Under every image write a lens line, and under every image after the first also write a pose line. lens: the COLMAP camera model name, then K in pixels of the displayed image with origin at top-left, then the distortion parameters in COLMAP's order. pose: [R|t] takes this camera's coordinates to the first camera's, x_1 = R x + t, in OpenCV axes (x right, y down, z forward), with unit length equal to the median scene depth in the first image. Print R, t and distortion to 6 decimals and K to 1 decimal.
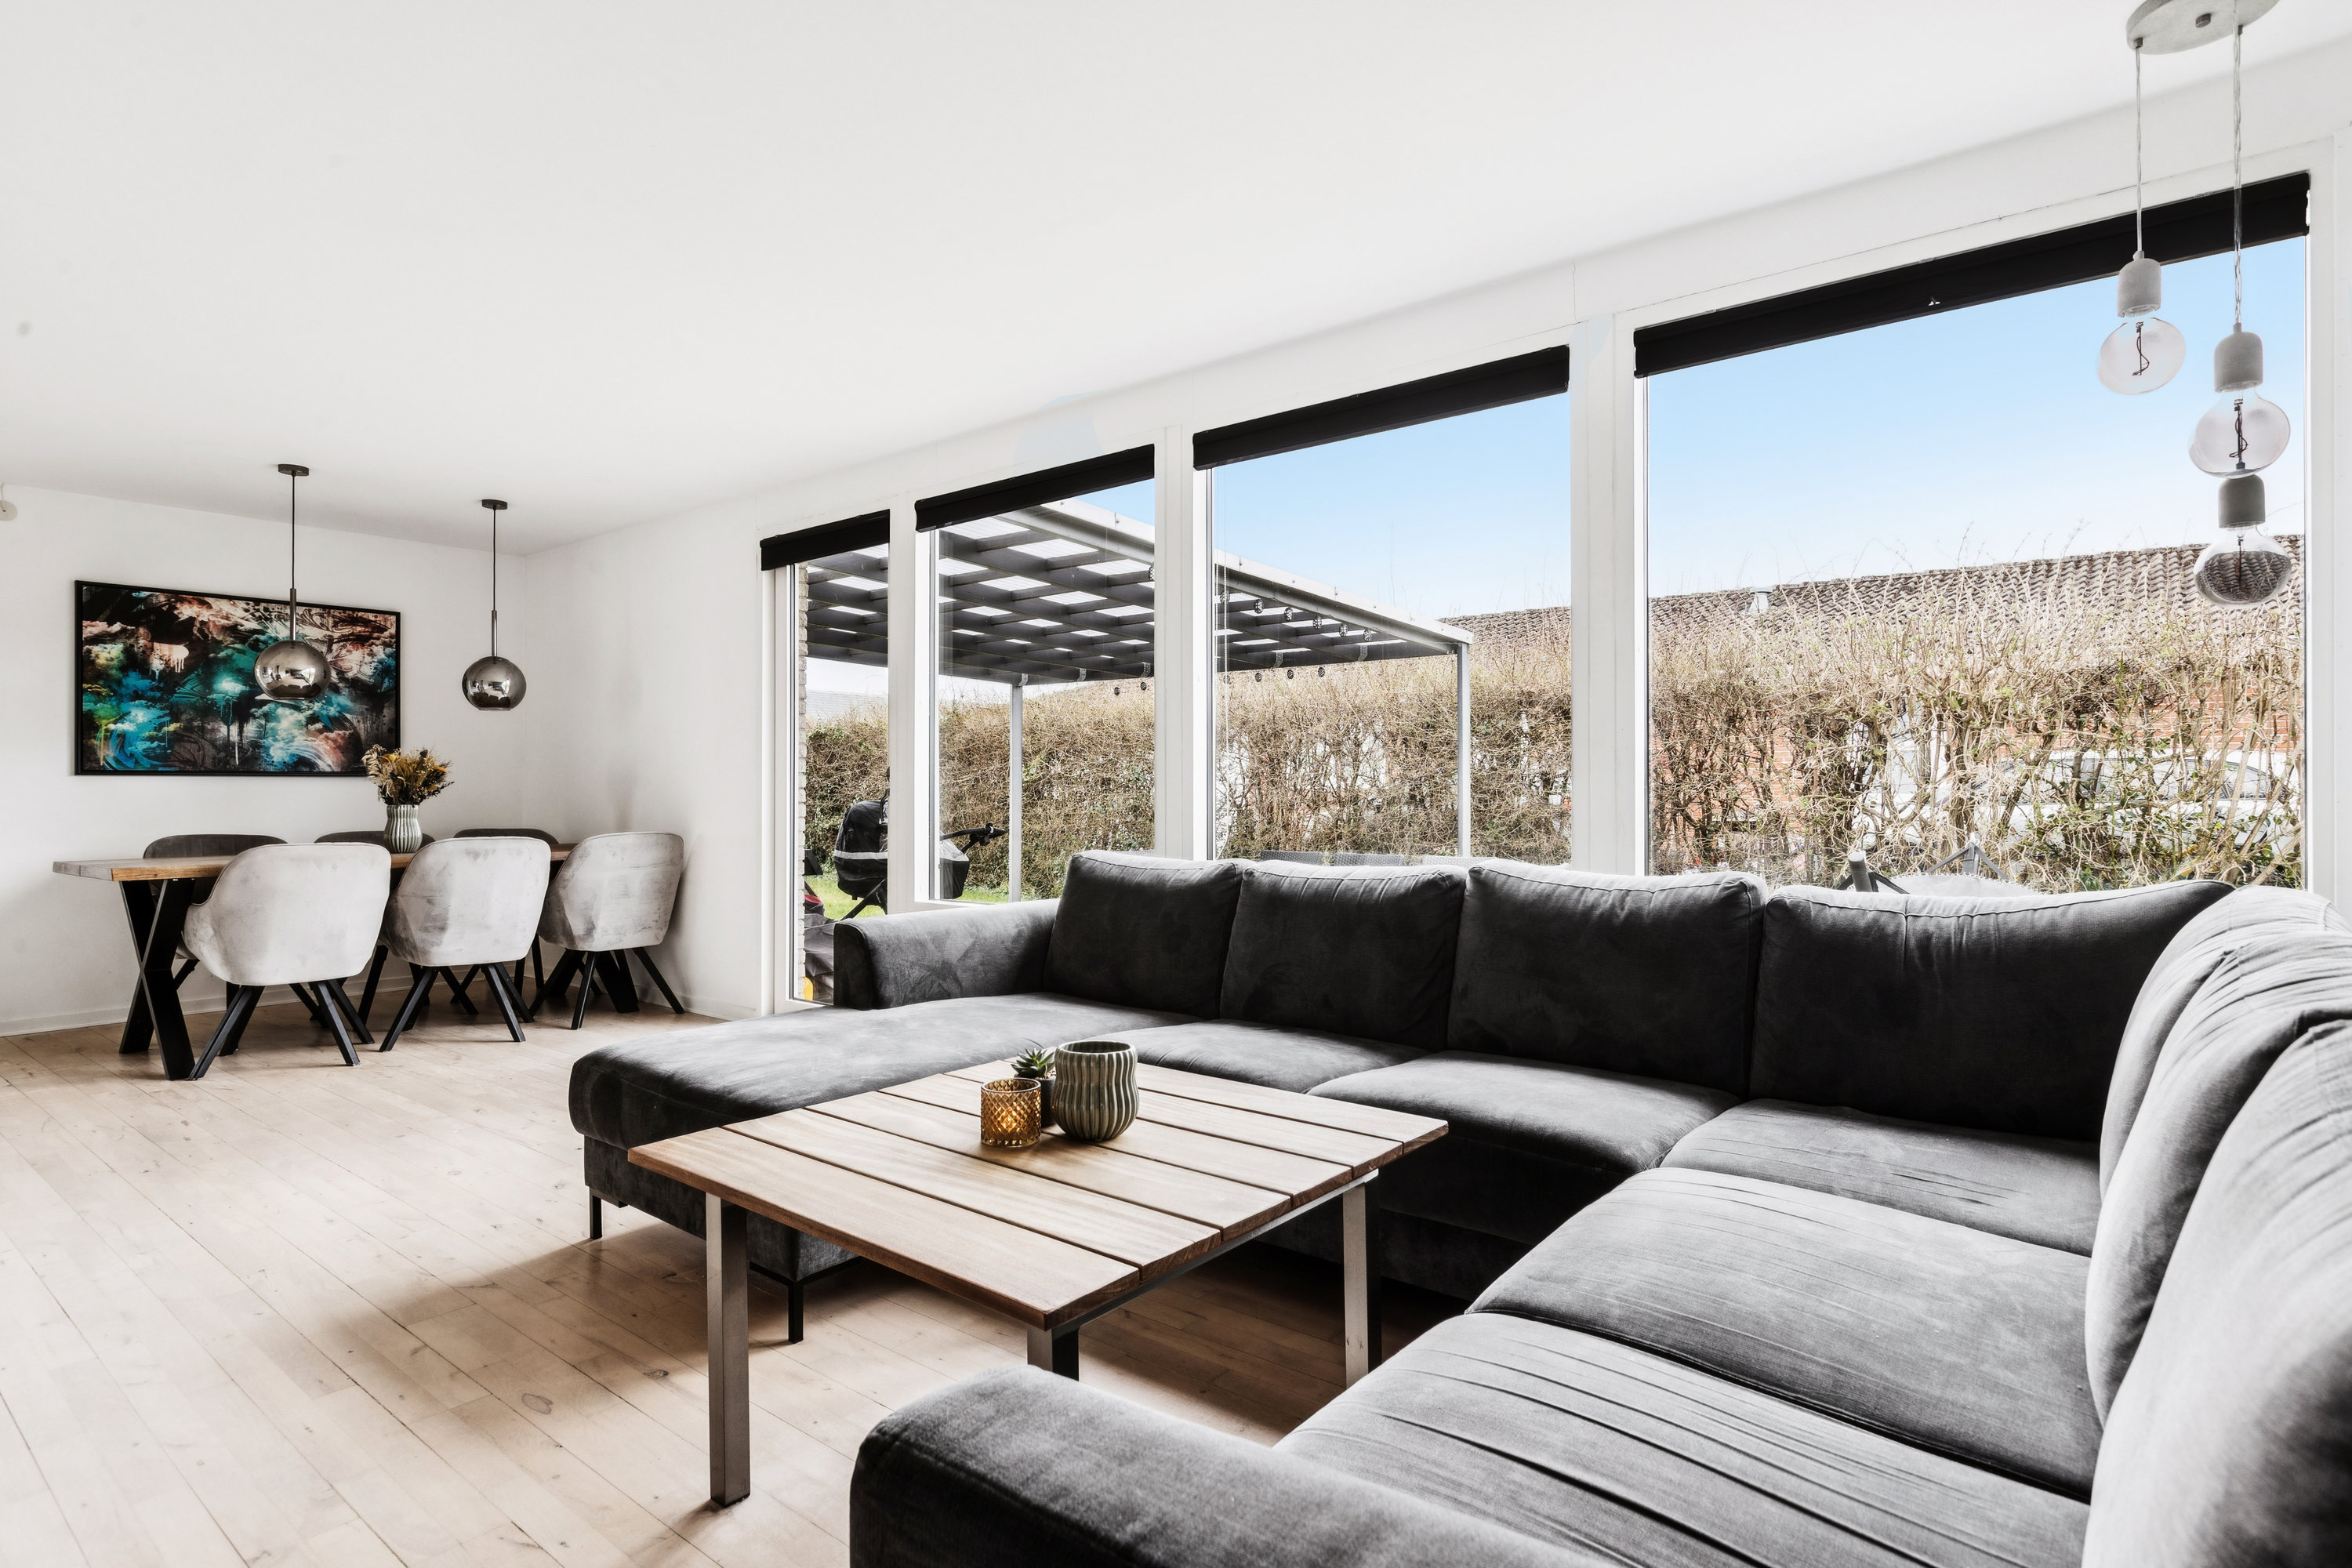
lens RADIAL K [[1196.0, 0, 1176.0], [0, 1196.0, 784.0], [0, 0, 1]] dist [0.000223, -0.000442]
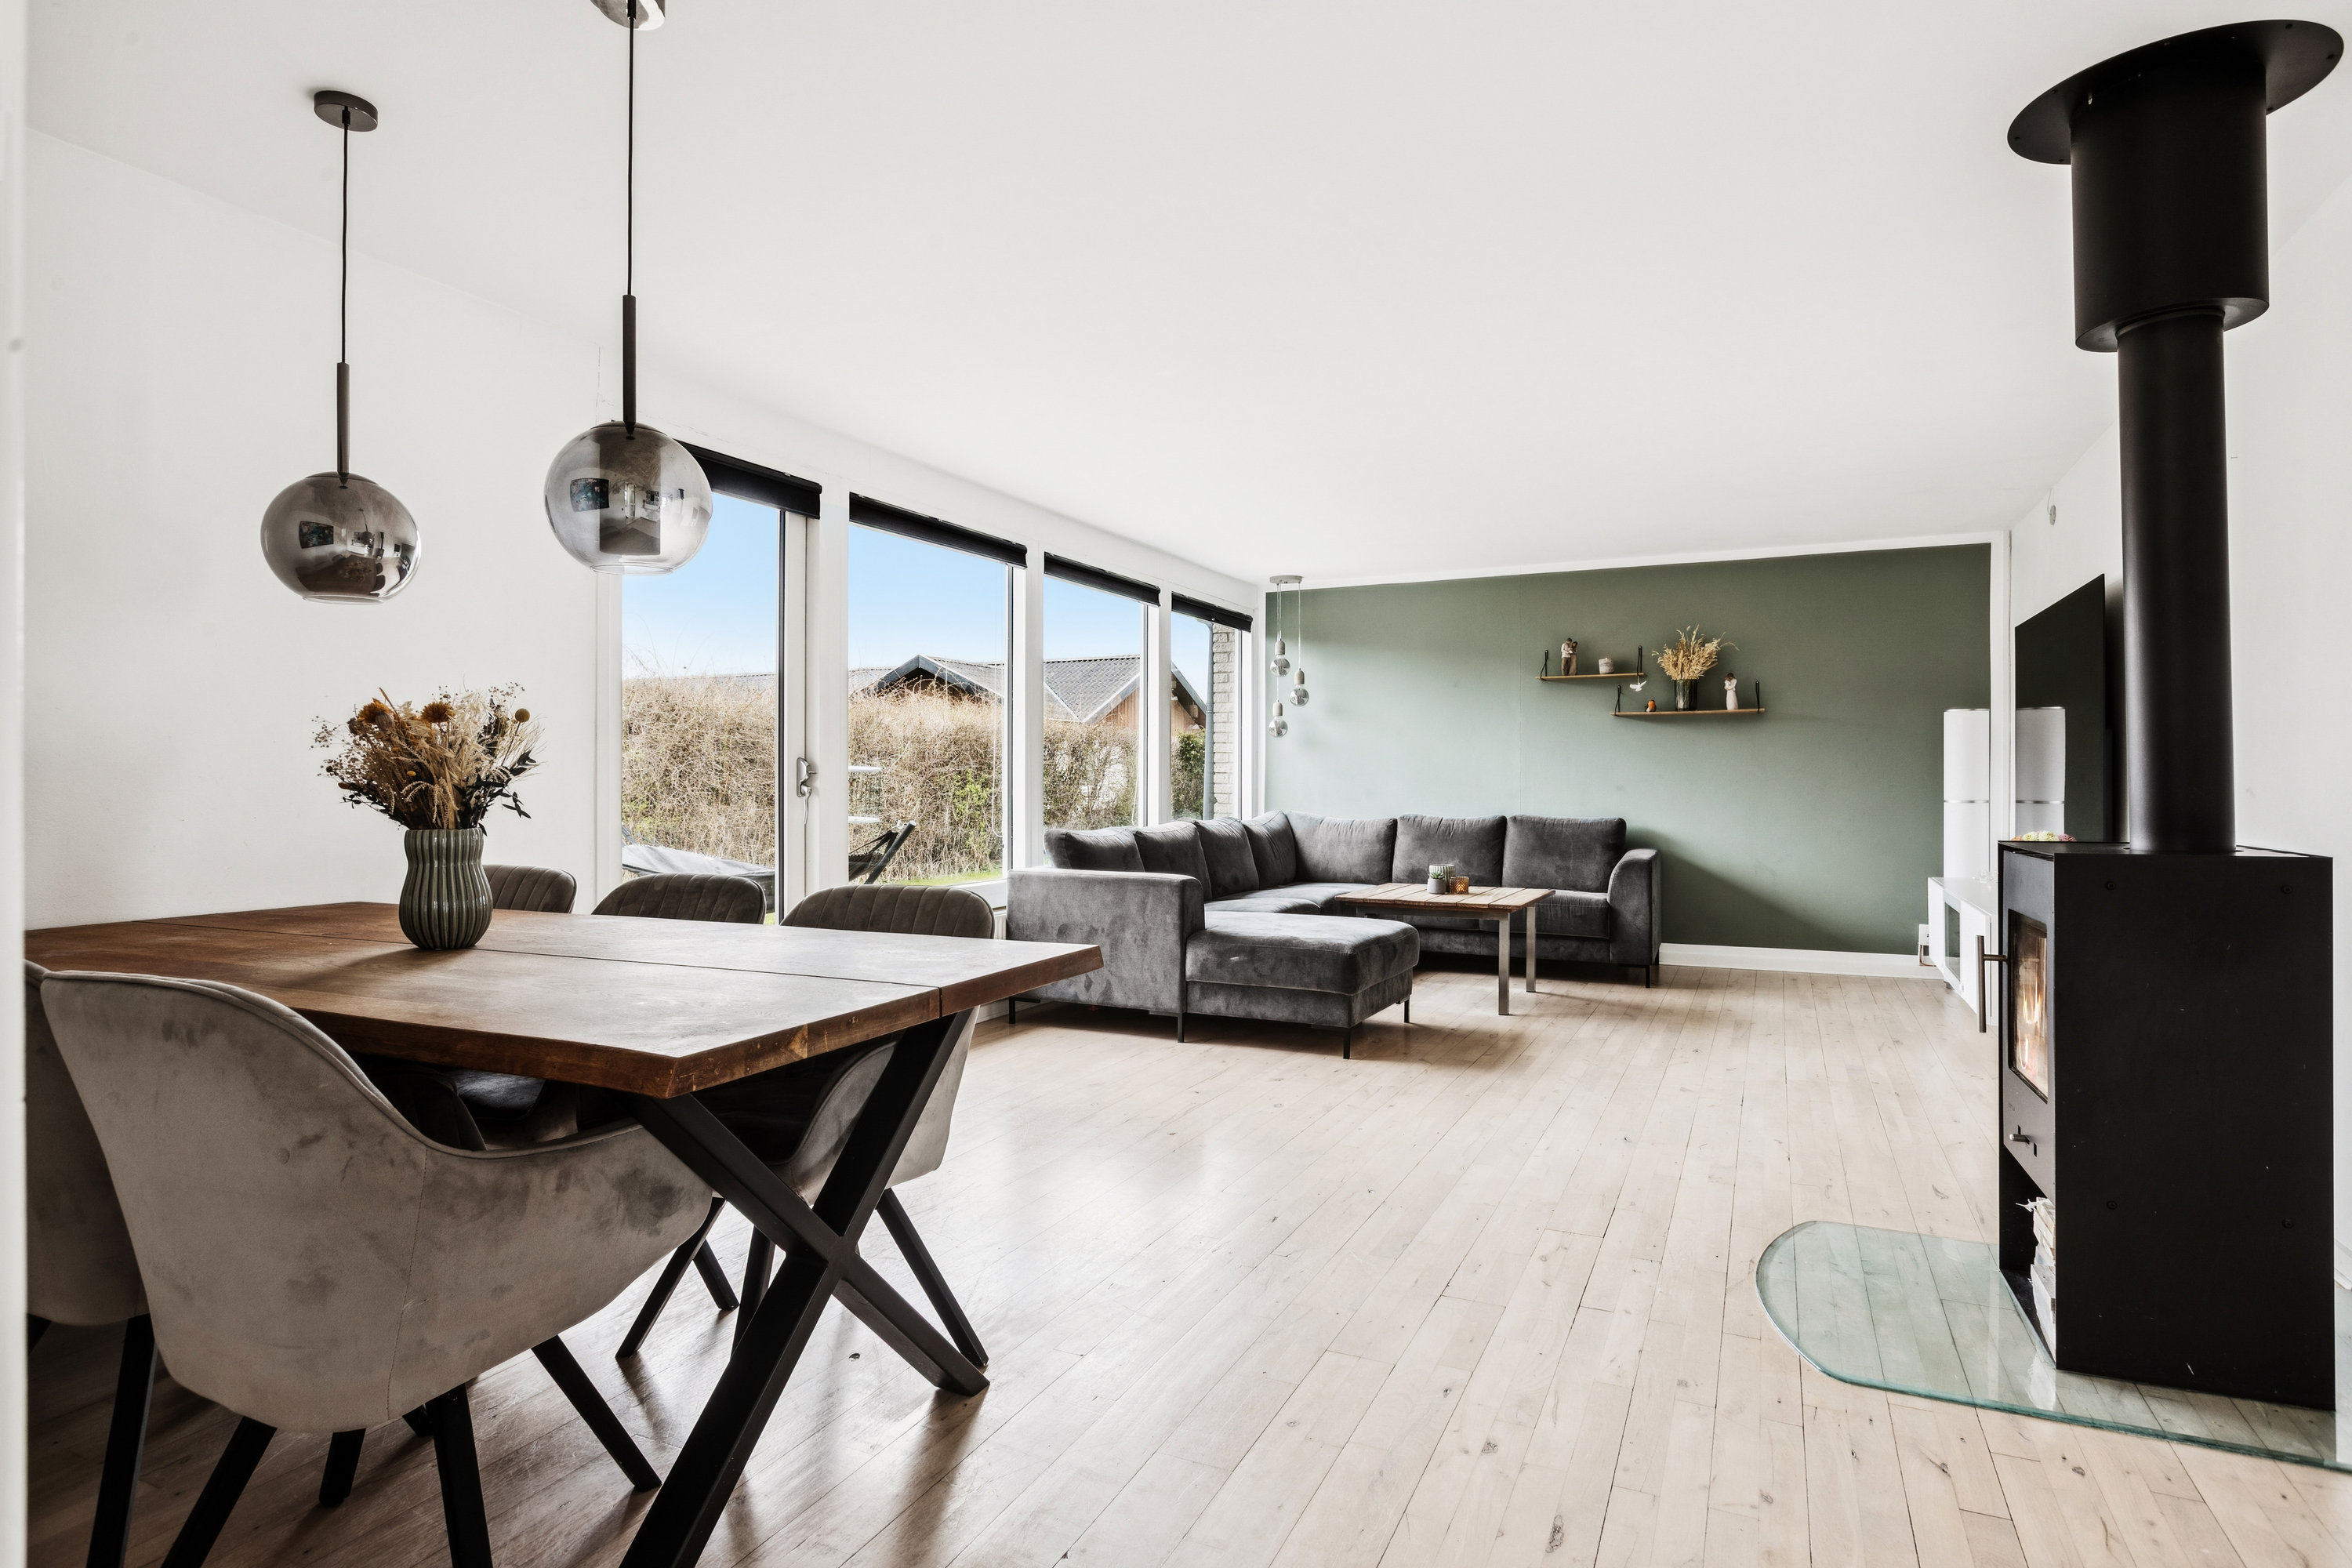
lens RADIAL K [[1252.2, 0, 1165.7], [0, 1252.2, 774.1], [0, 0, 1]] dist [-0.001046, -0.000147]
pose [[-0.222882, 0.007041, 0.974820, -1.091789], [-0.005567, 0.999948, -0.008495, 0.000901], [-0.974829, -0.007321, -0.222831, 0.841015]]
